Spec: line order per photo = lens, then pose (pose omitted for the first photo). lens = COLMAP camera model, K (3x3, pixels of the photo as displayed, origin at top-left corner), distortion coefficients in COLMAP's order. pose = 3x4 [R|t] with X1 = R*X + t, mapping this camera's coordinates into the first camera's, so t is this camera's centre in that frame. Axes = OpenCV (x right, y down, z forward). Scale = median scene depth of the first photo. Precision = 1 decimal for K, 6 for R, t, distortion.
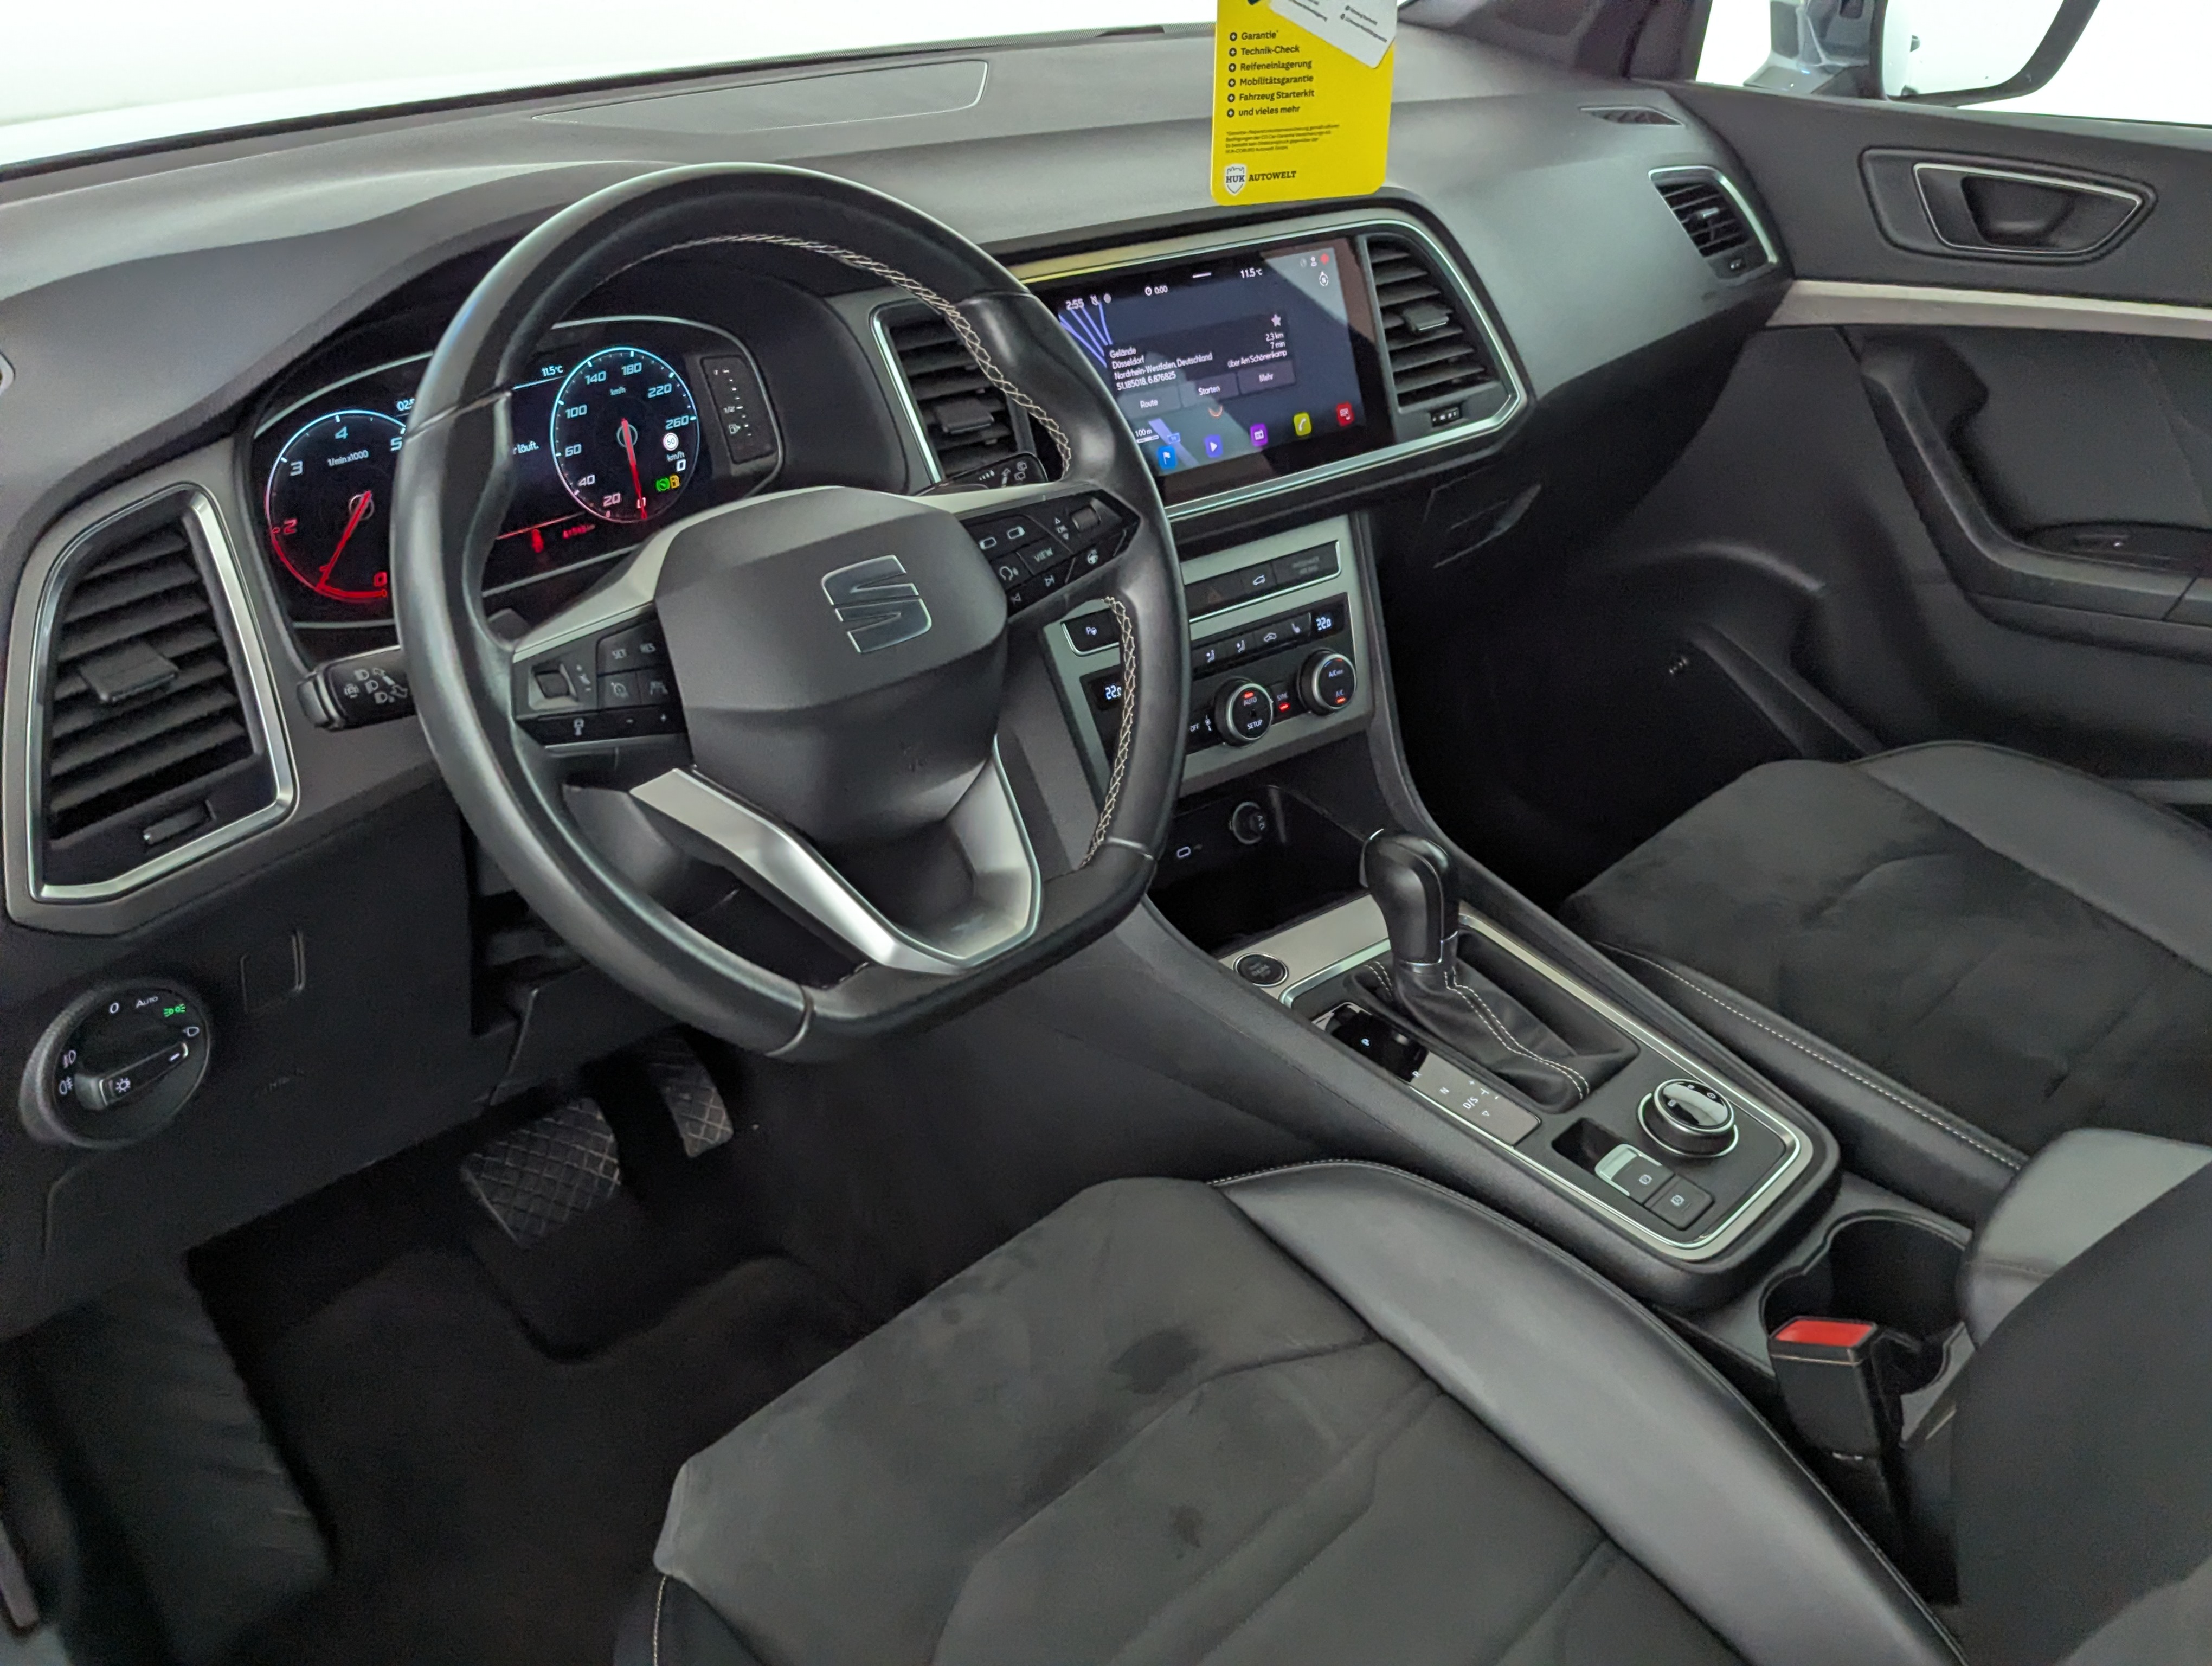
lens RADIAL K [[1988.5, 0, 1124.5], [0, 1988.5, 837.4], [0, 0, 1]] dist [0.052935, -0.052618]
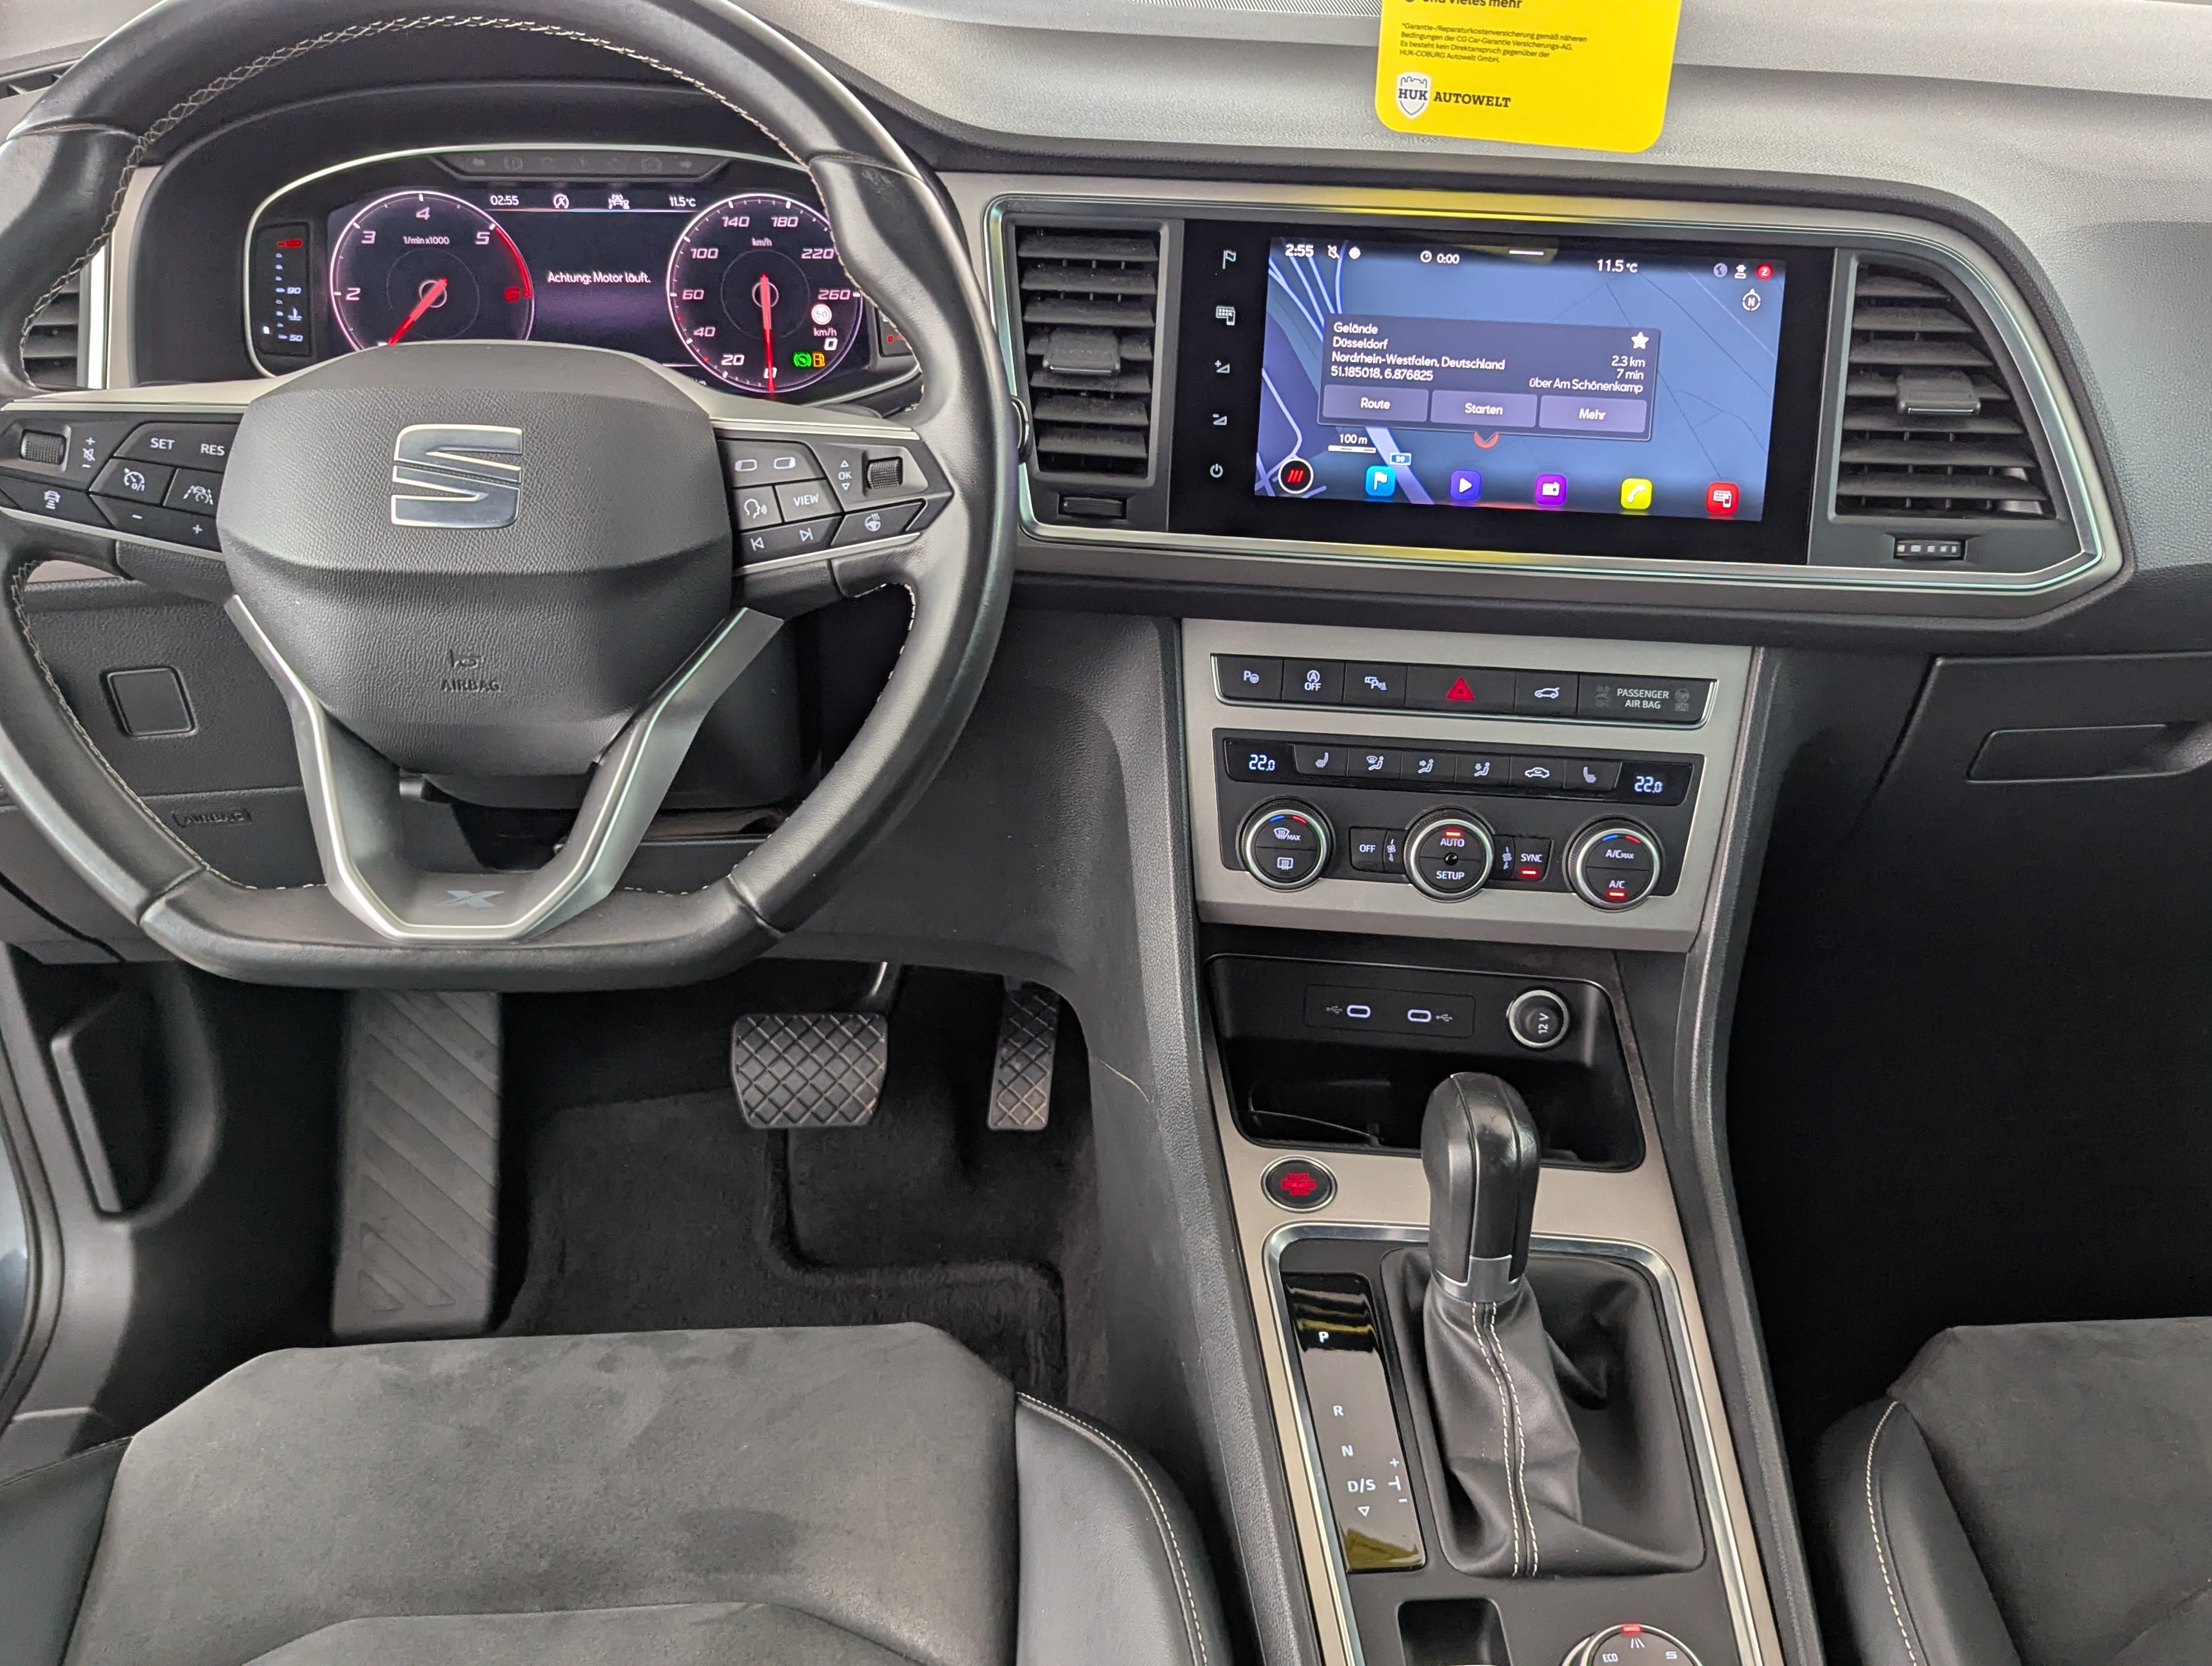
lens RADIAL K [[1988.5, 0, 1128.6], [0, 1988.5, 826.8], [0, 0, 1]] dist [0.052935, -0.052618]
pose [[0.733446, 0.337557, -0.590010, 0.445191], [-0.345336, 0.932664, 0.104306, -0.120125], [0.585491, 0.127249, 0.800630, 0.384501]]
